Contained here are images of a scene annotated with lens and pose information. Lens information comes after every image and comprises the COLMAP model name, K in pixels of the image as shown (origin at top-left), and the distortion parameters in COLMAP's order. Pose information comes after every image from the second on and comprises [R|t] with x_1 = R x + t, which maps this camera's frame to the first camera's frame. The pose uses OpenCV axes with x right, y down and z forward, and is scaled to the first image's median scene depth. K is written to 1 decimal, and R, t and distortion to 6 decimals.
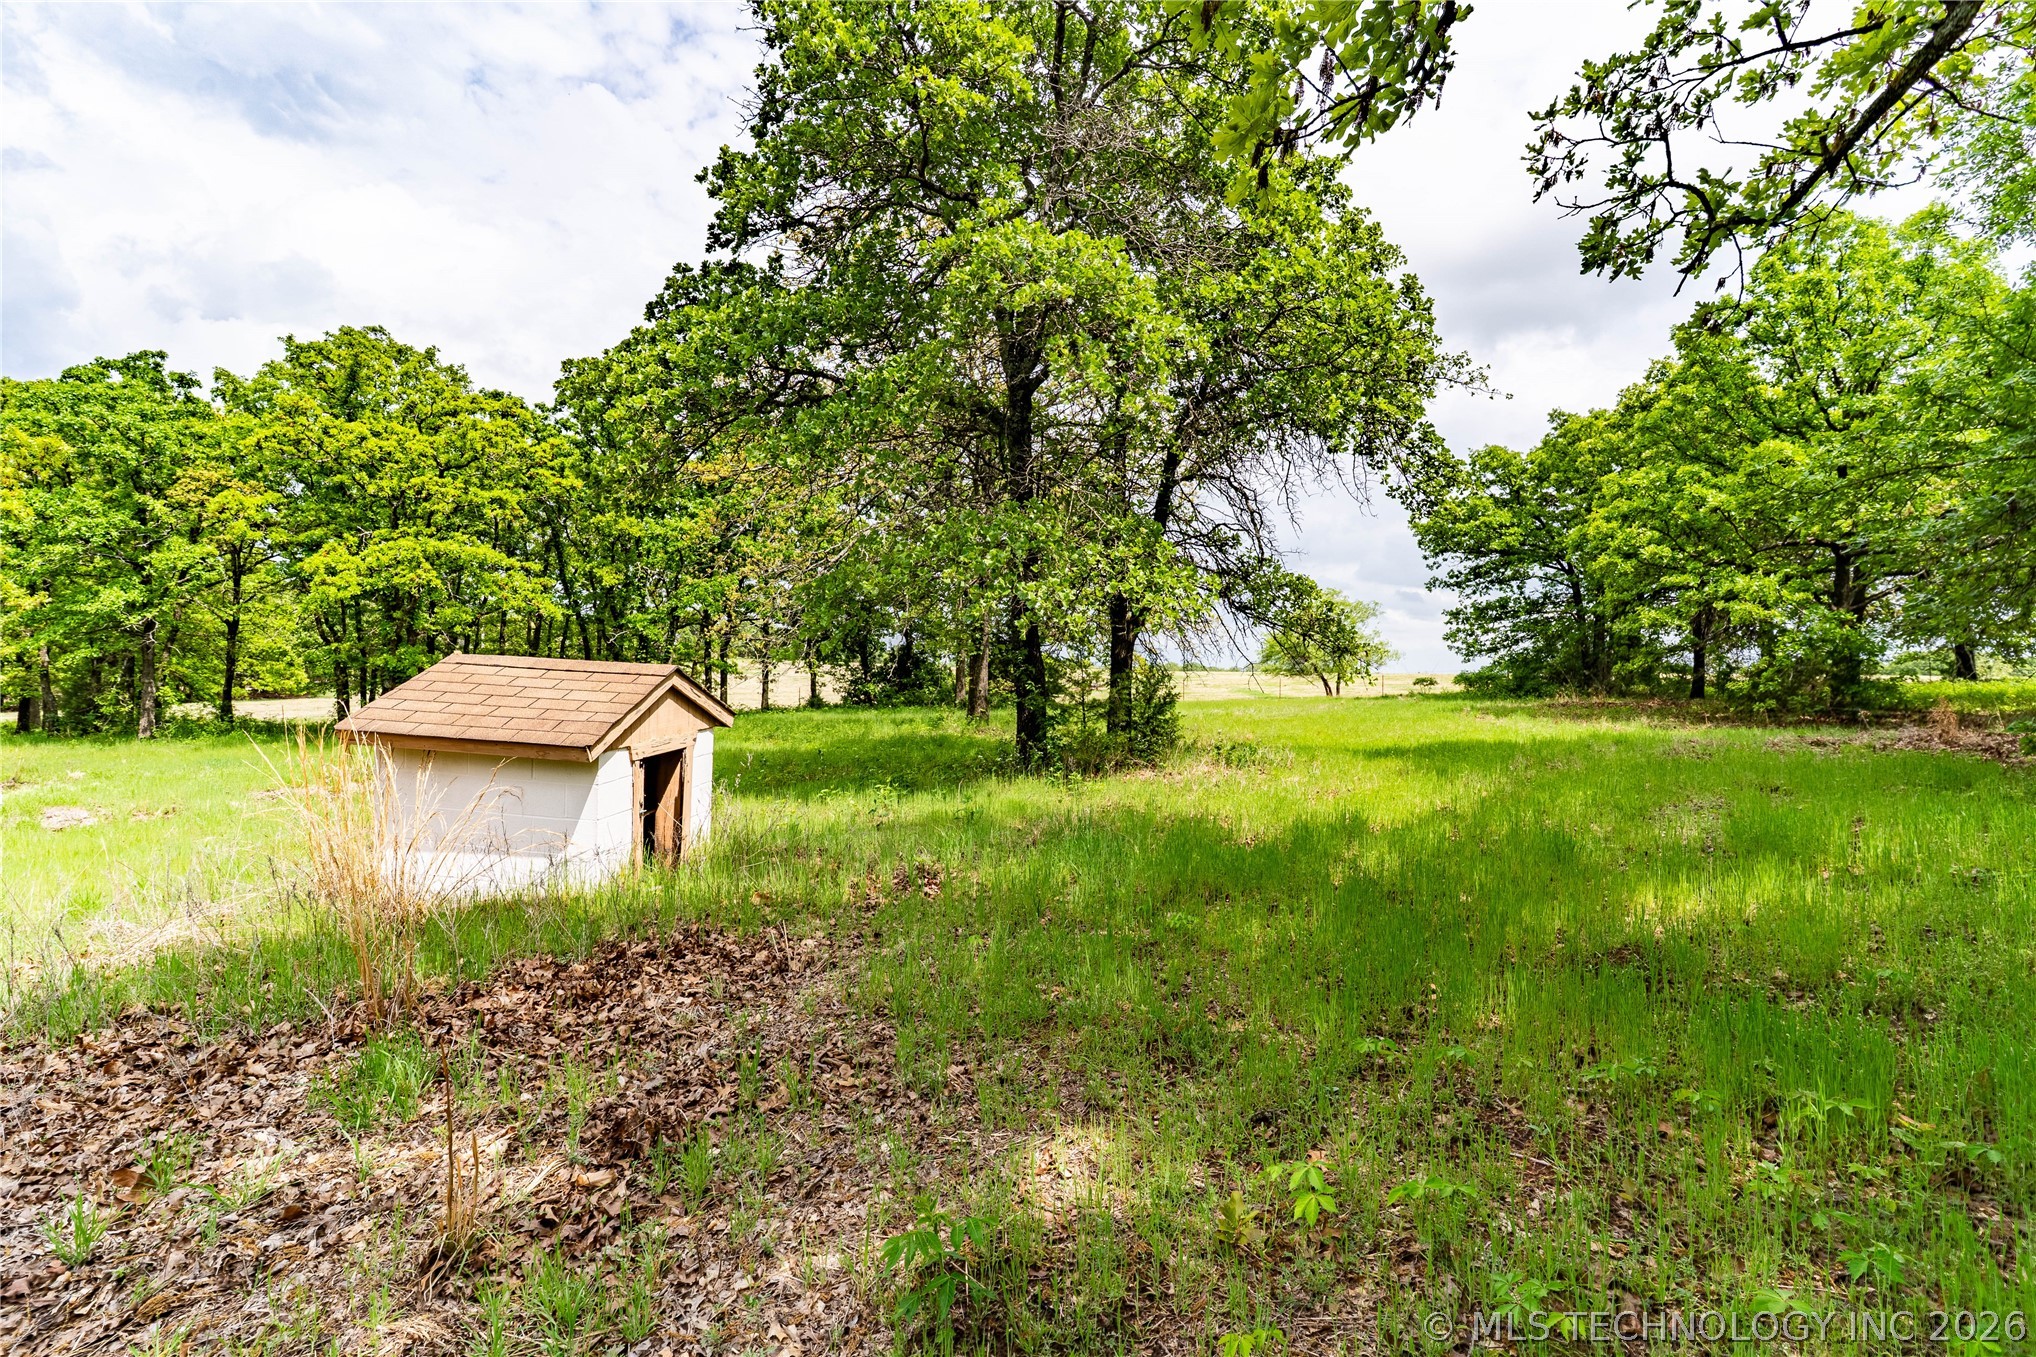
lens RADIAL K [[1001.2, 0, 1018.8], [0, 1001.2, 673.3], [0, 0, 1]] dist [-0.000578, -0.000062]
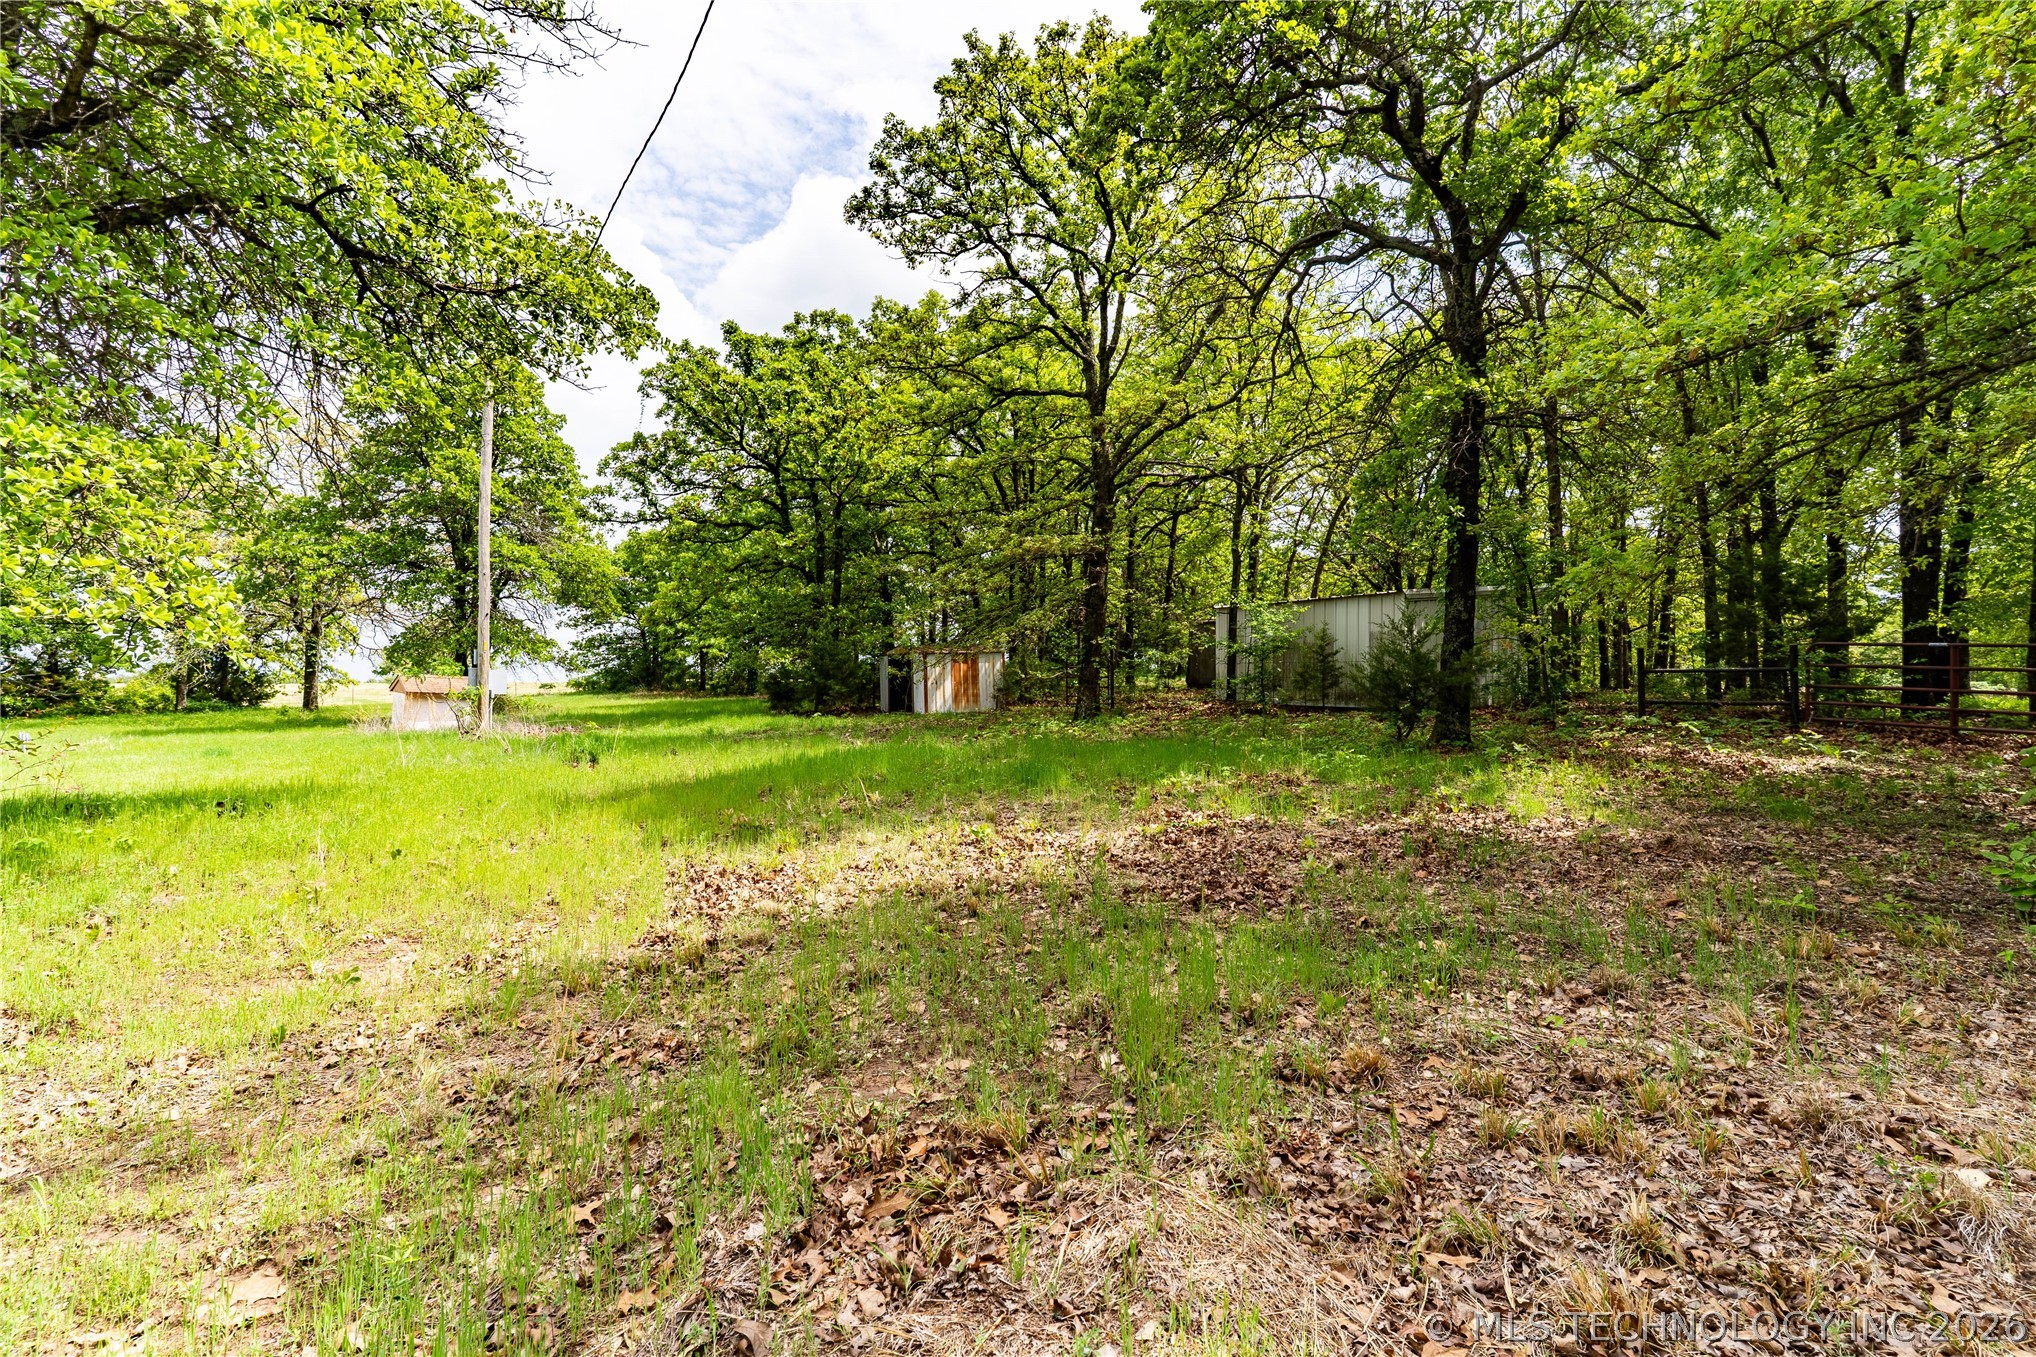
lens RADIAL K [[1001.2, 0, 1018.6], [0, 1001.2, 677.2], [0, 0, 1]] dist [-0.000578, -0.000062]
pose [[0.633973, -0.003501, 0.773347, -0.364121], [0.007873, 0.999967, -0.001927, 0.004570], [-0.773315, 0.007310, 0.633980, -0.590346]]
